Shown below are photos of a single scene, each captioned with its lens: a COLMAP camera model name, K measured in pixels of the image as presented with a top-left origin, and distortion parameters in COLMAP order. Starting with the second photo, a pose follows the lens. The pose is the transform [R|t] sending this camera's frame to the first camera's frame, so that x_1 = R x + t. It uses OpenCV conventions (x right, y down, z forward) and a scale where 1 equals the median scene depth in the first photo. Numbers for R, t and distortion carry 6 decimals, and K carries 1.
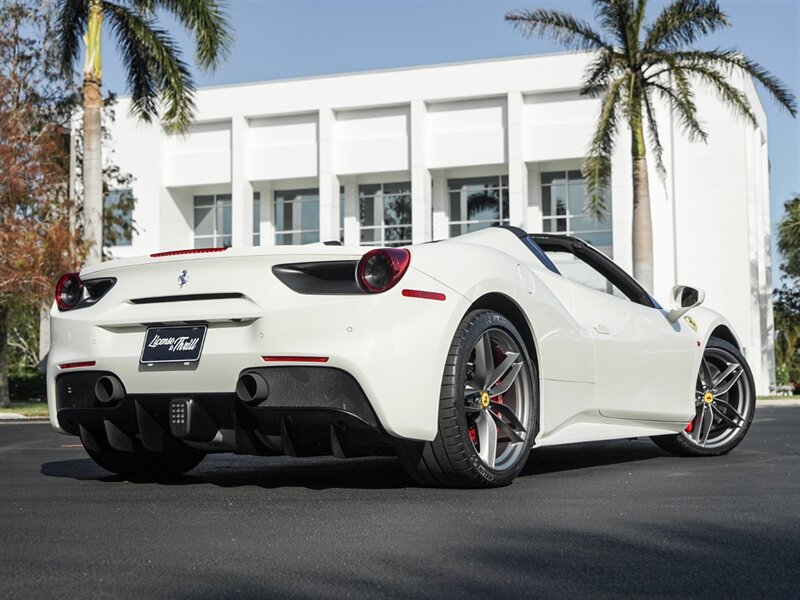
lens RADIAL K [[1330.1, 0, 400.0], [0, 1330.1, 300.0], [0, 0, 1]] dist [0.051632, -0.002656]
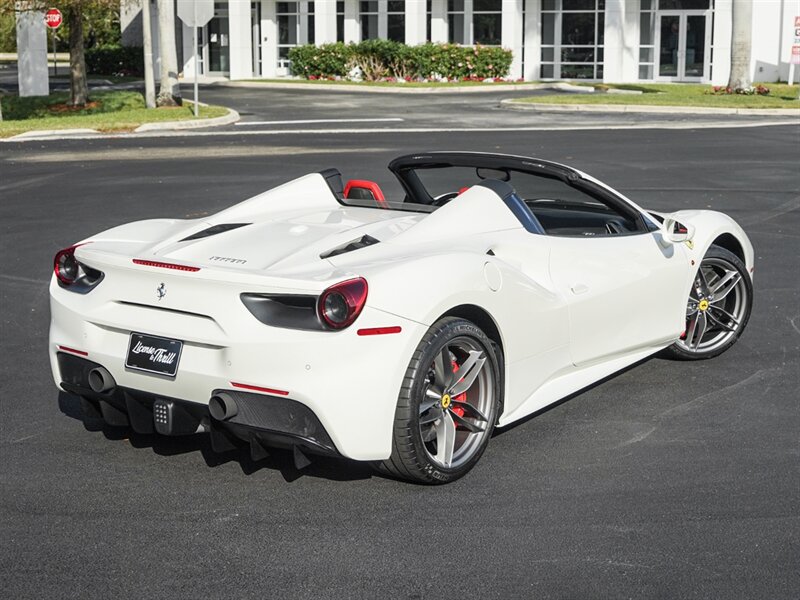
lens RADIAL K [[1359.3, 0, 400.0], [0, 1359.3, 300.0], [0, 0, 1]] dist [0.042626, 0.081679]
pose [[0.997448, 0.022332, -0.067818, 0.099857], [-0.004388, 0.967207, 0.253950, -0.281947], [0.071265, -0.253004, 0.964837, -0.038793]]
